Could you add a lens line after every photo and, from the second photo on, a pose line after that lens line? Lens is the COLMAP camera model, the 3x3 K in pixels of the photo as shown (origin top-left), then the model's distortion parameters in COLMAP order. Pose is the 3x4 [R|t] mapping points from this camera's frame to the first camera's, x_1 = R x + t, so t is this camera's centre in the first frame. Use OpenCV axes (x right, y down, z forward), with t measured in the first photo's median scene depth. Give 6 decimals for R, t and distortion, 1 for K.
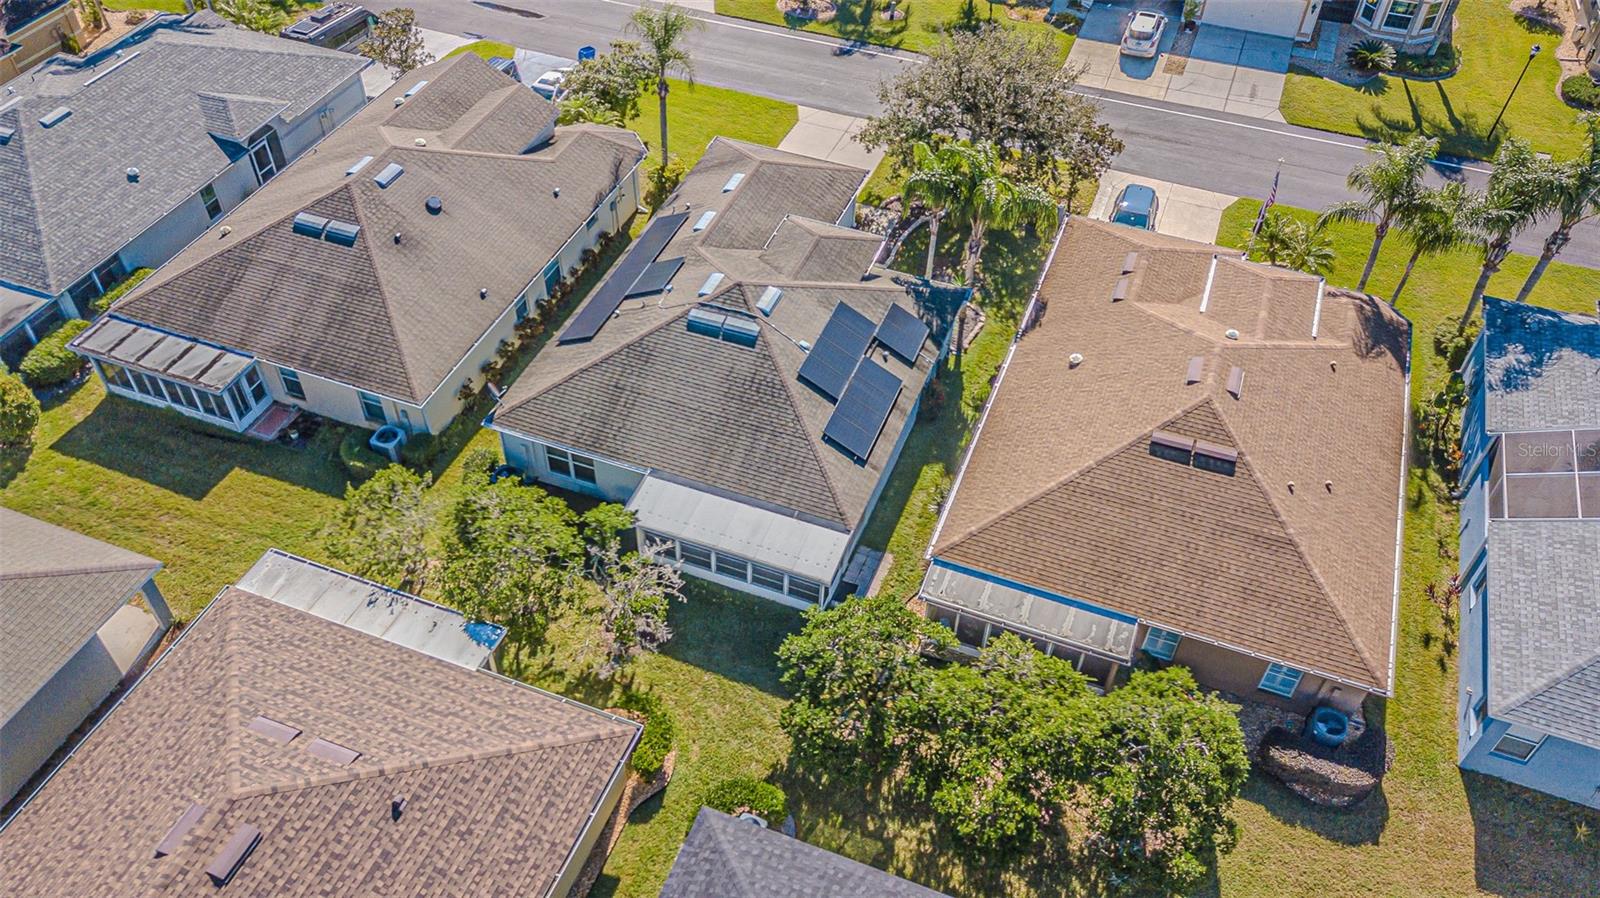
lens RADIAL K [[1241.6, 0, 797.5], [0, 1241.6, 424.0], [0, 0, 1]] dist [0.025188, -0.000085]
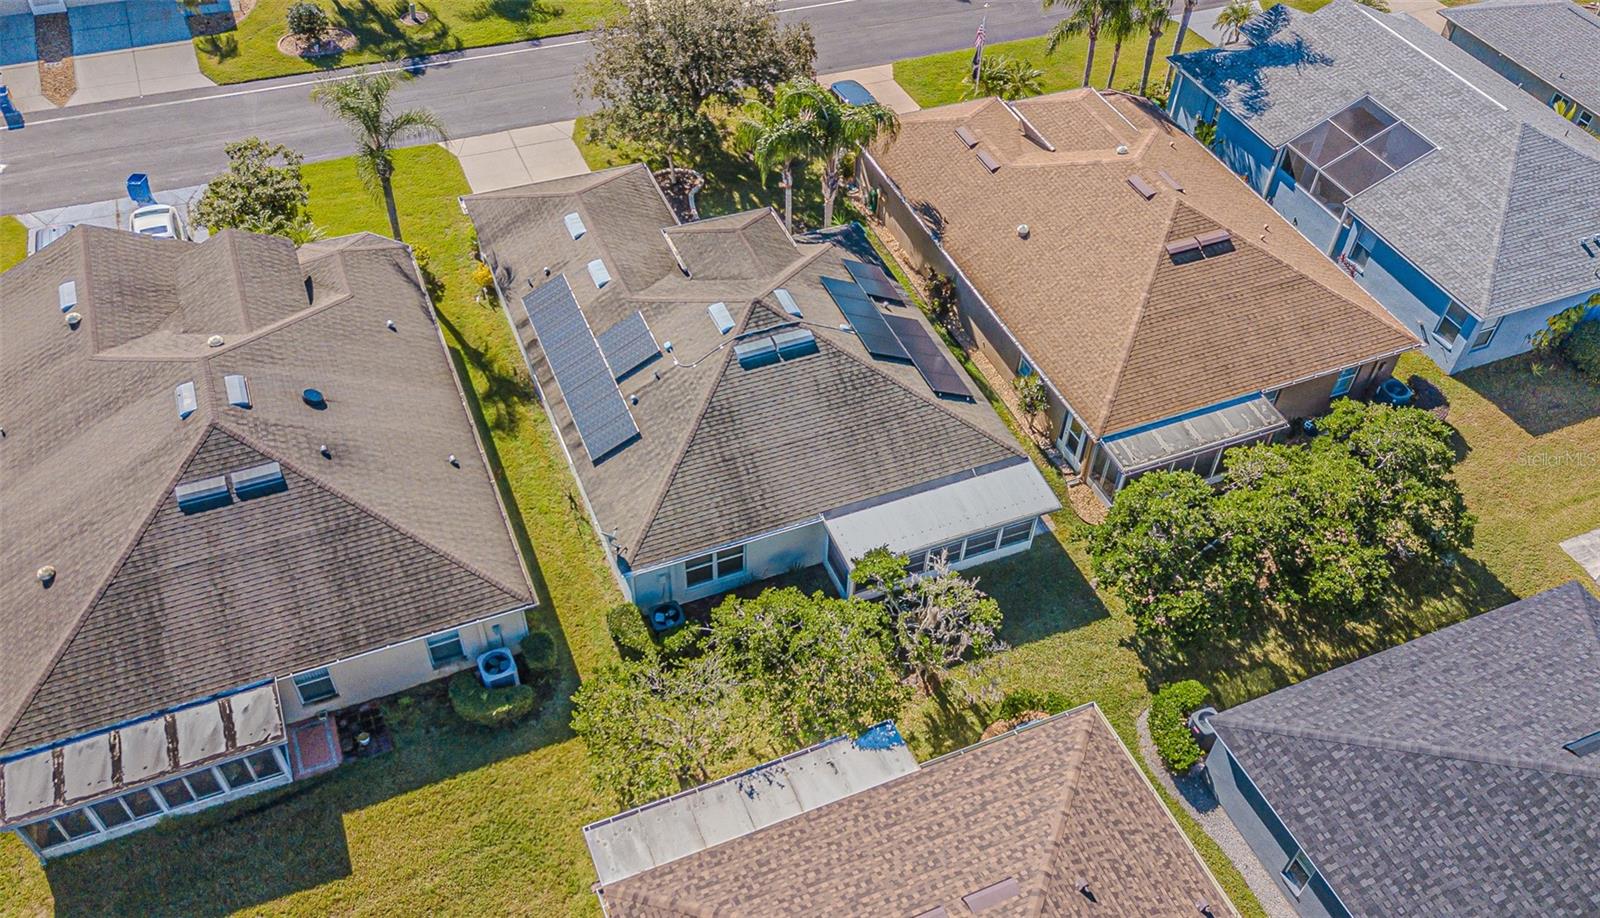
lens RADIAL K [[1310.7, 0, 814.2], [0, 1310.7, 458.1], [0, 0, 1]] dist [0.026466, -0.002998]
pose [[0.712036, -0.483713, 0.508947, -0.557327], [0.457634, 0.869448, 0.186094, -0.170457], [-0.532519, 0.100406, 0.840442, 0.175179]]
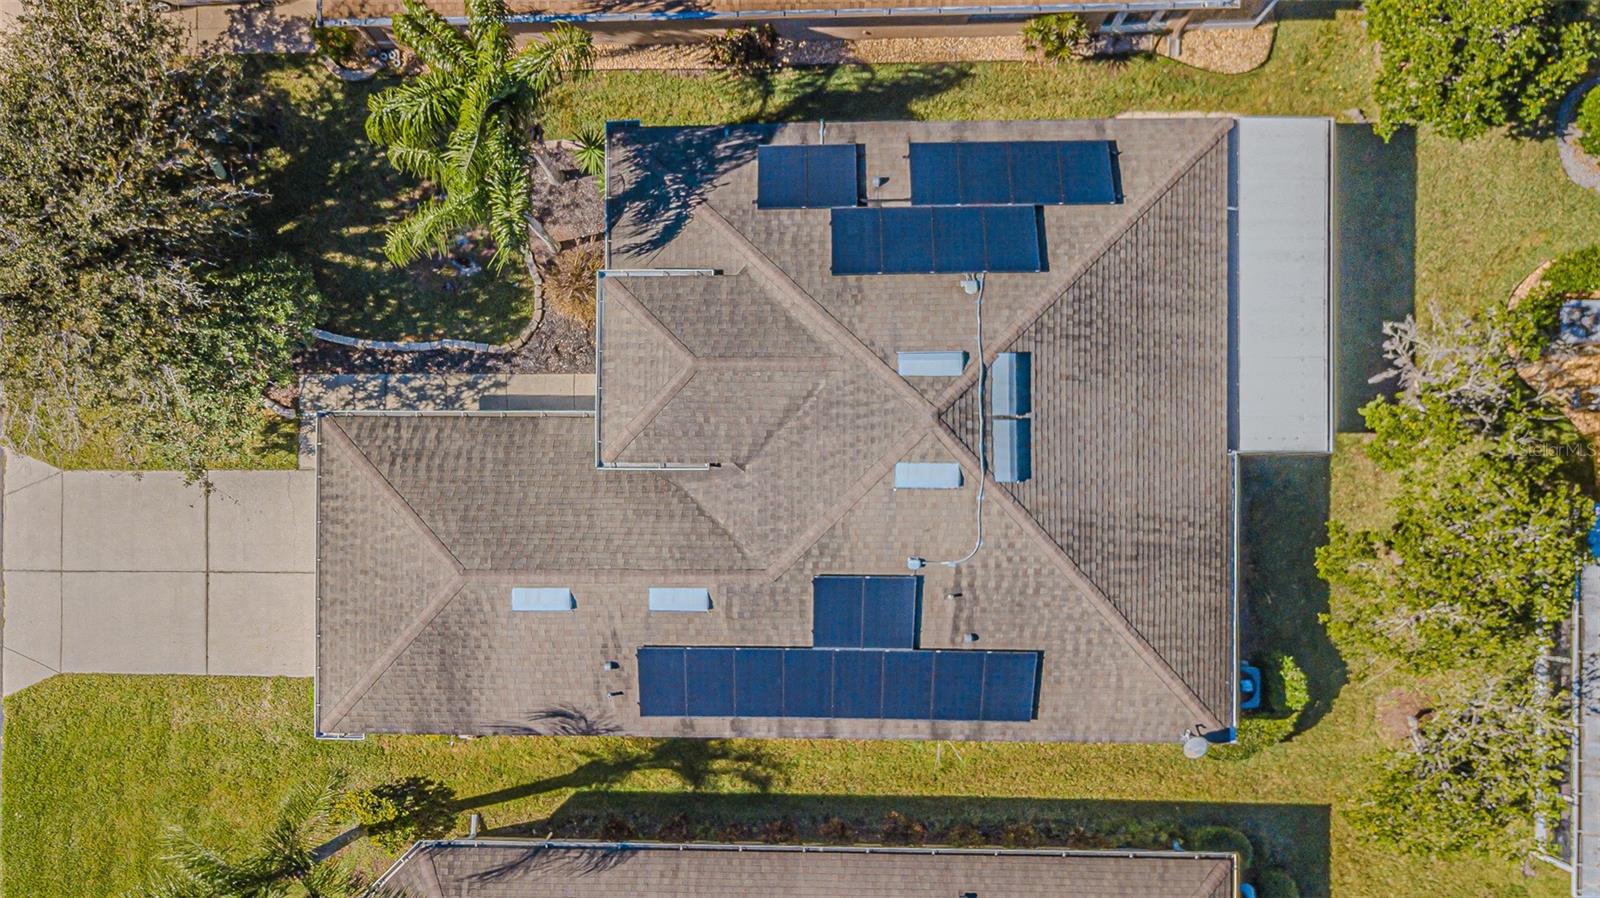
lens RADIAL K [[1358.2, 0, 724.3], [0, 1358.2, 516.8], [0, 0, 1]] dist [0.000905, 0.004297]
pose [[-0.361913, -0.931998, 0.019947, -0.066524], [0.683012, -0.250542, 0.686093, -0.599017], [-0.634440, 0.261930, 0.727240, 0.617078]]
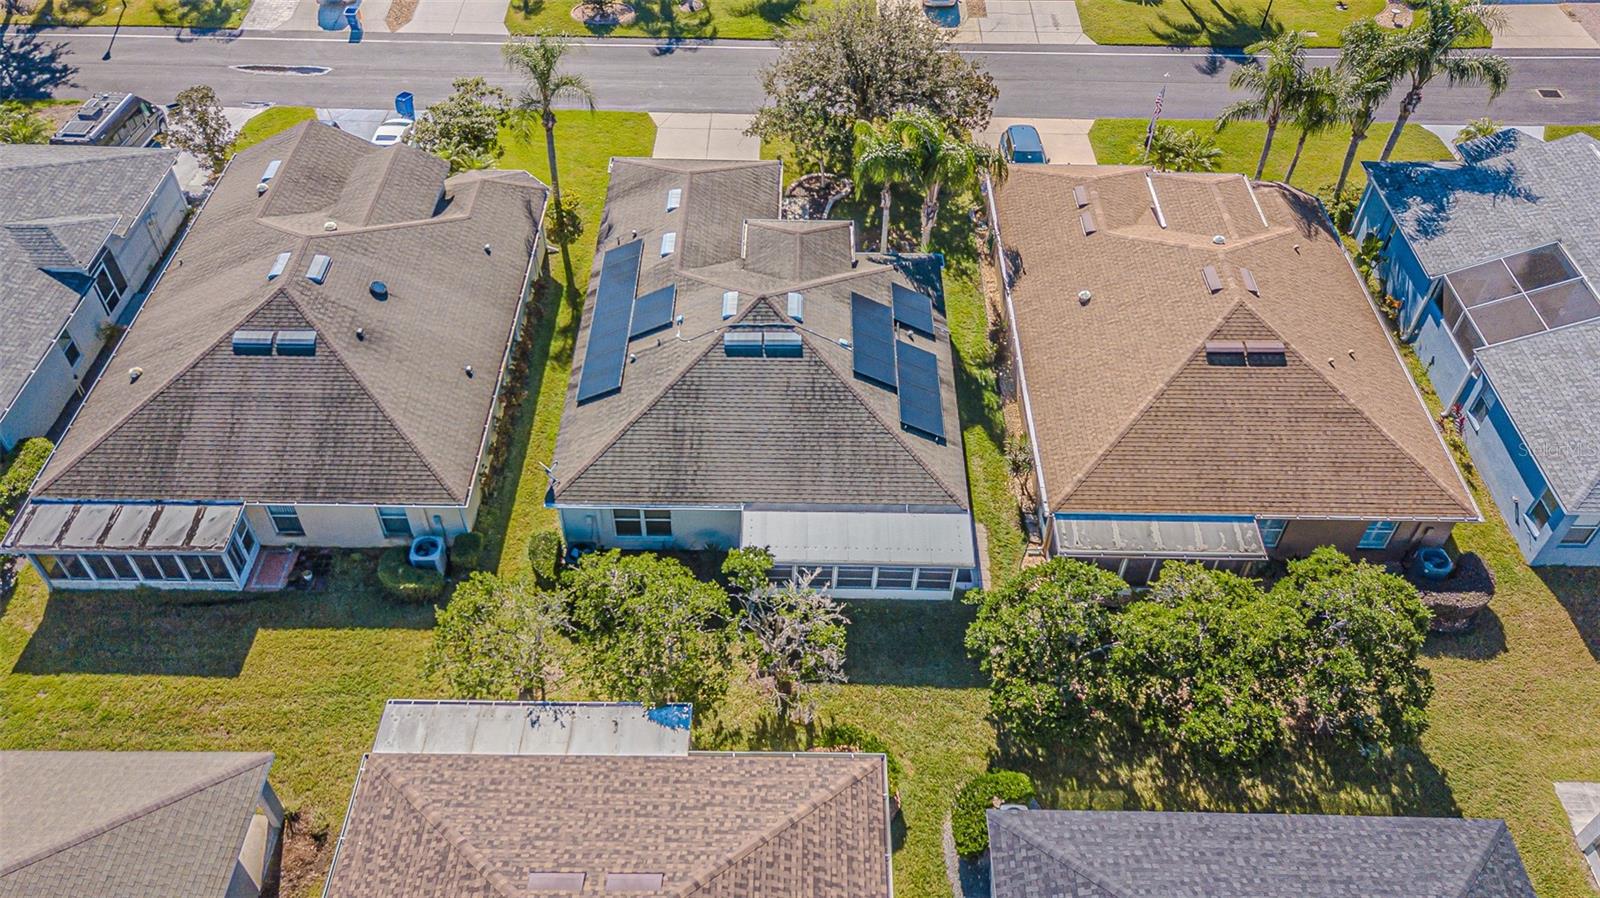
lens RADIAL K [[1242.3, 0, 793.0], [0, 1242.3, 425.1], [0, 0, 1]] dist [0.022154, 0.012325]
pose [[0.936088, -0.247883, 0.249588, -0.288419], [0.244452, 0.968609, 0.045167, -0.053295], [-0.252949, 0.018732, 0.967298, 0.054833]]
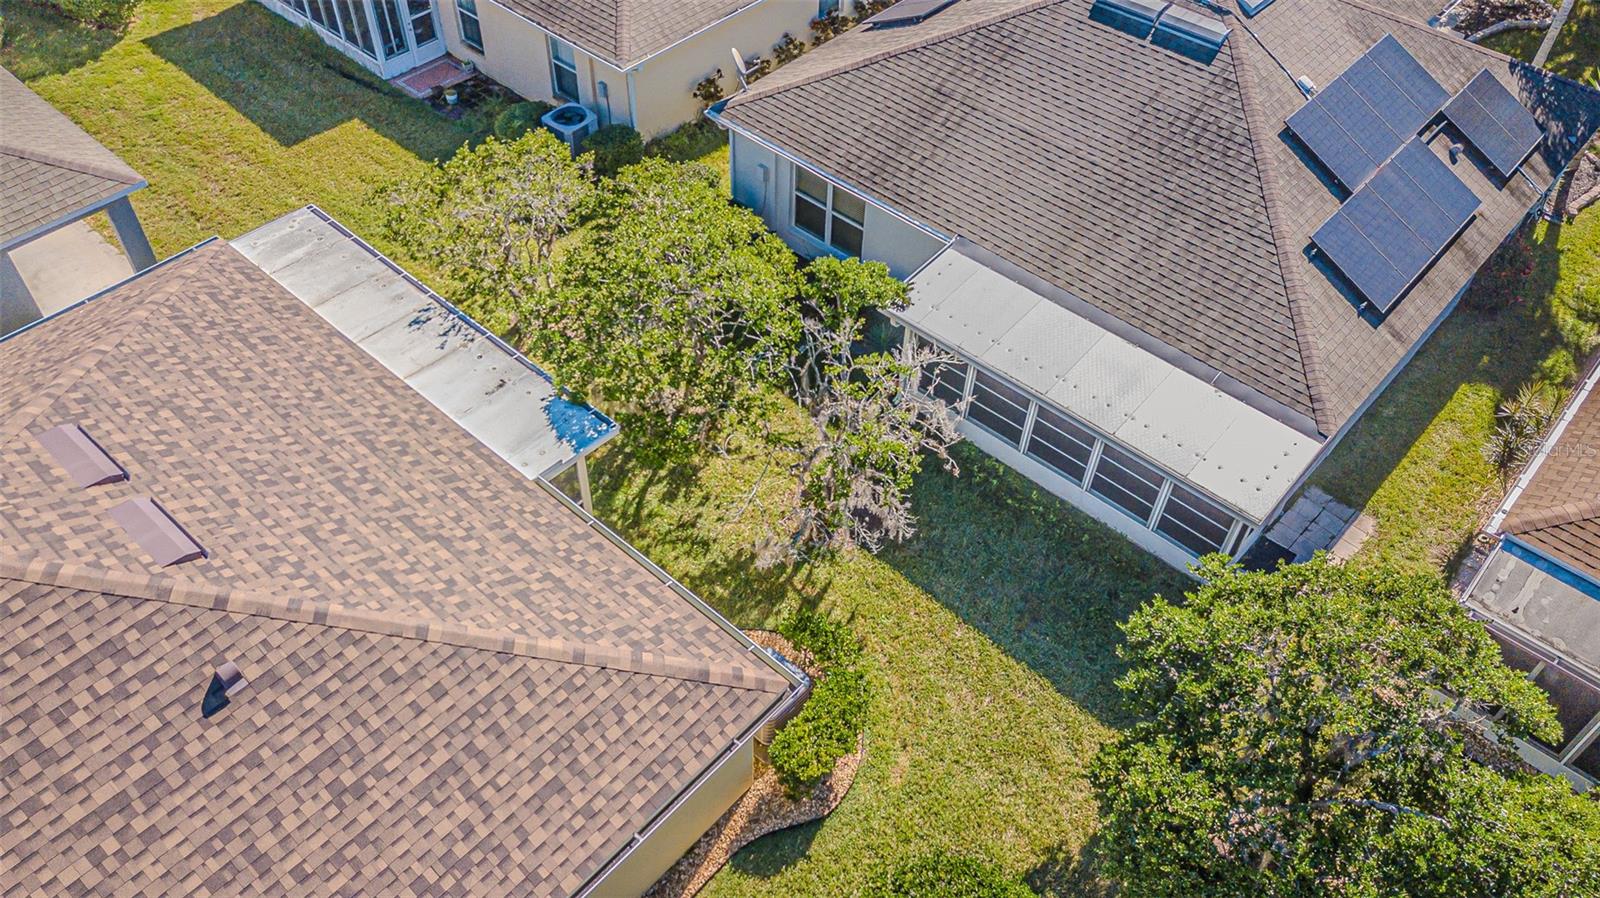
lens RADIAL K [[1242.3, 0, 793.0], [0, 1242.3, 425.1], [0, 0, 1]] dist [0.022154, 0.012325]
pose [[0.934584, 0.261377, -0.241317, -0.032260], [-0.254843, 0.965212, 0.058481, 0.095865], [0.248208, 0.006843, 0.968683, 0.426792]]
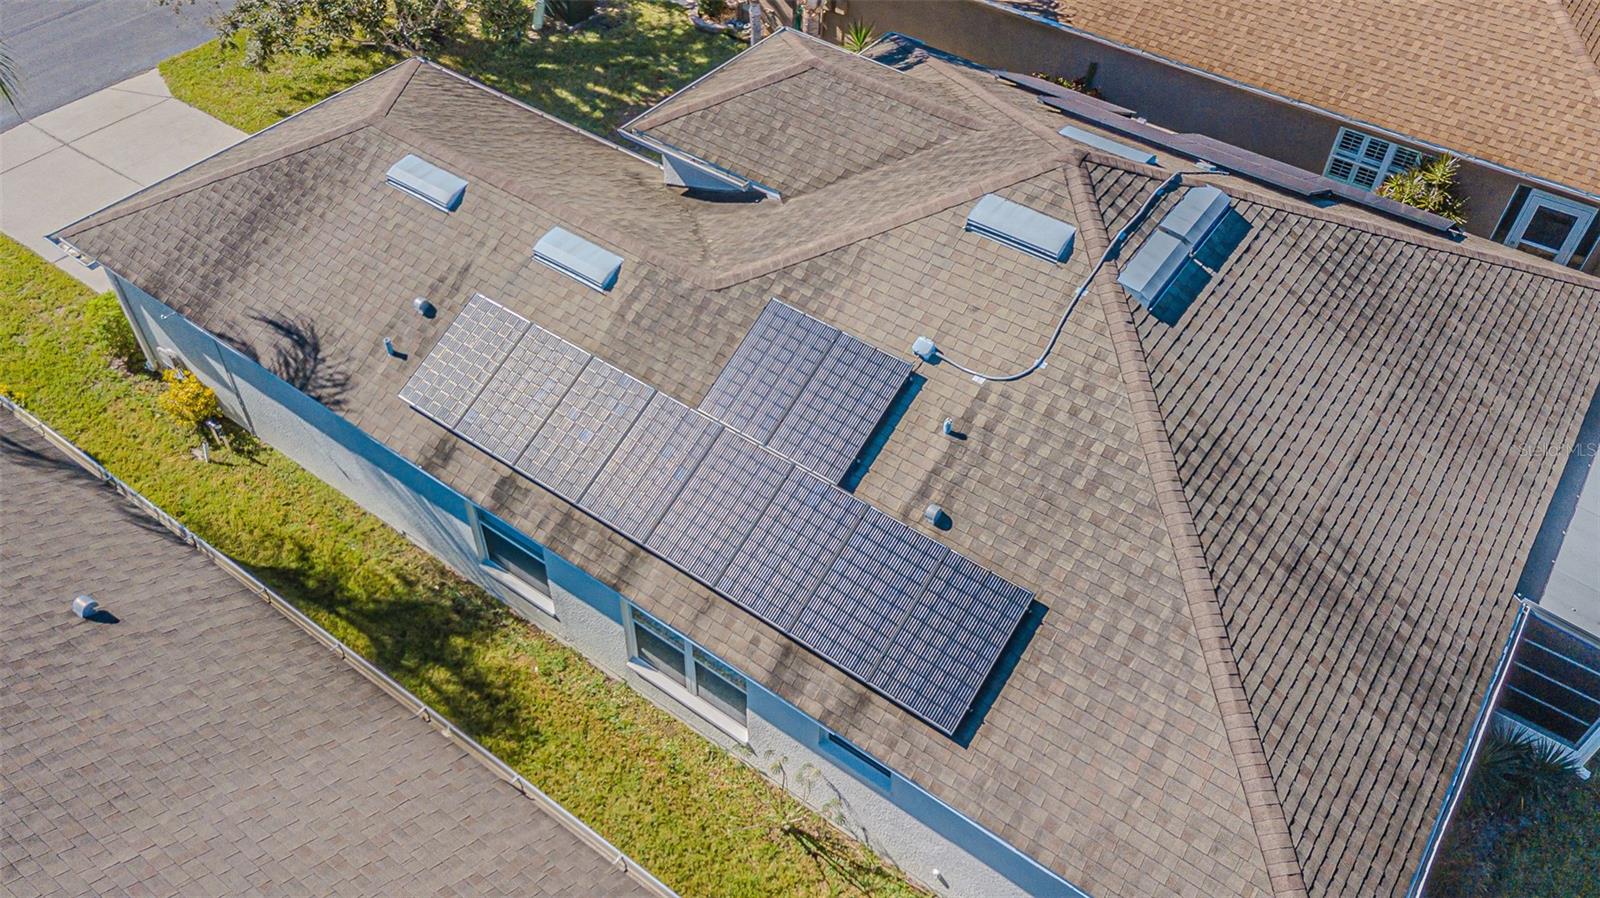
lens RADIAL K [[1210.3, 0, 796.2], [0, 1210.3, 443.2], [0, 0, 1]] dist [0.012954, 0.043595]
pose [[0.255802, -0.694553, 0.672429, -0.353990], [0.656769, 0.635263, 0.406319, -0.251731], [-0.709379, 0.337693, 0.618663, 0.855772]]
